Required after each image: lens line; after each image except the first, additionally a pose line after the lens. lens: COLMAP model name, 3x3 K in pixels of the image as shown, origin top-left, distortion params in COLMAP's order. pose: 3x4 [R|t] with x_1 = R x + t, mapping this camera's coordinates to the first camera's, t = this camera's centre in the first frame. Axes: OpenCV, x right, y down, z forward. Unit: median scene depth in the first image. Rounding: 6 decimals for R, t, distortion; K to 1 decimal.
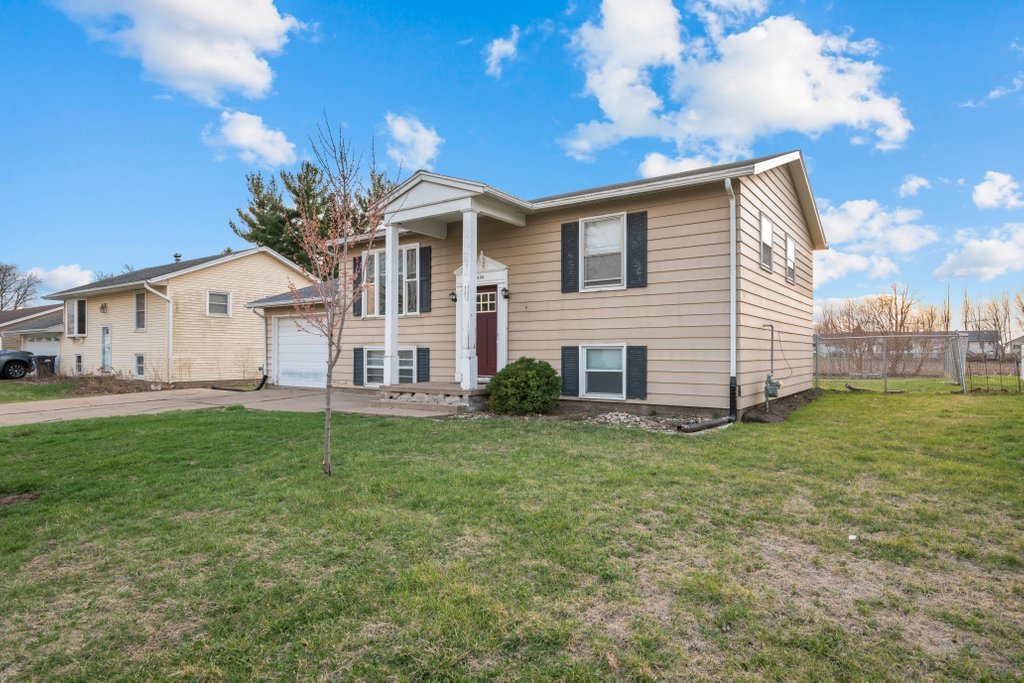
lens RADIAL K [[585.3, 0, 512.0], [0, 585.3, 341.5], [0, 0, 1]] dist [0.001871, 0.000498]
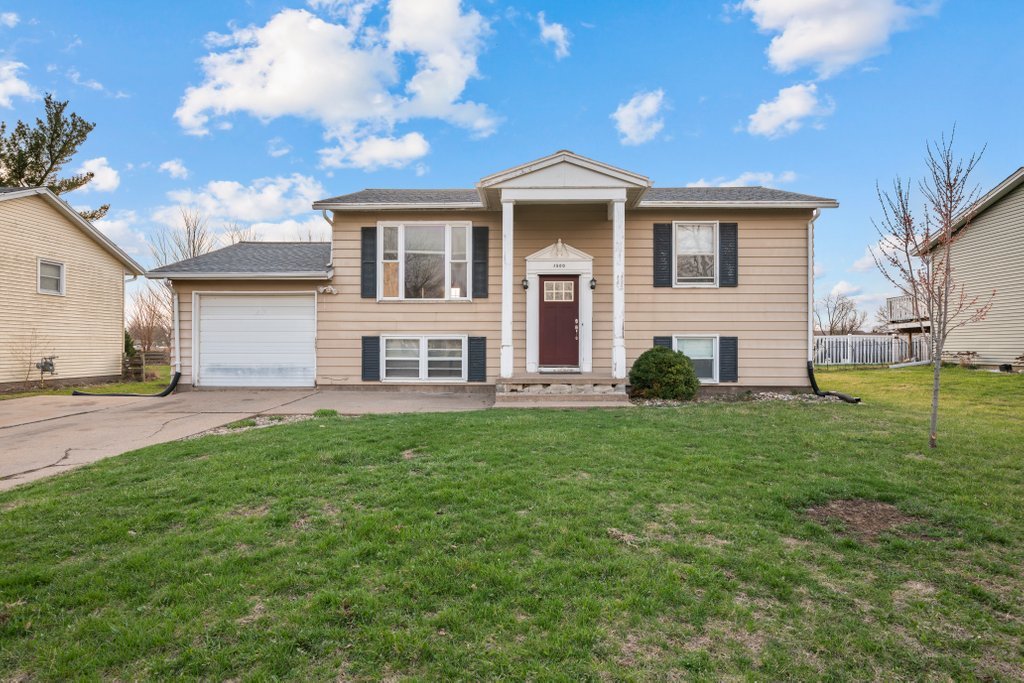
lens RADIAL K [[585.3, 0, 512.0], [0, 585.3, 341.5], [0, 0, 1]] dist [0.001871, 0.000498]
pose [[0.824900, 0.004842, 0.565258, -0.759729], [-0.012461, 0.999876, 0.009620, 0.010663], [-0.565141, -0.014979, 0.824858, 0.259003]]
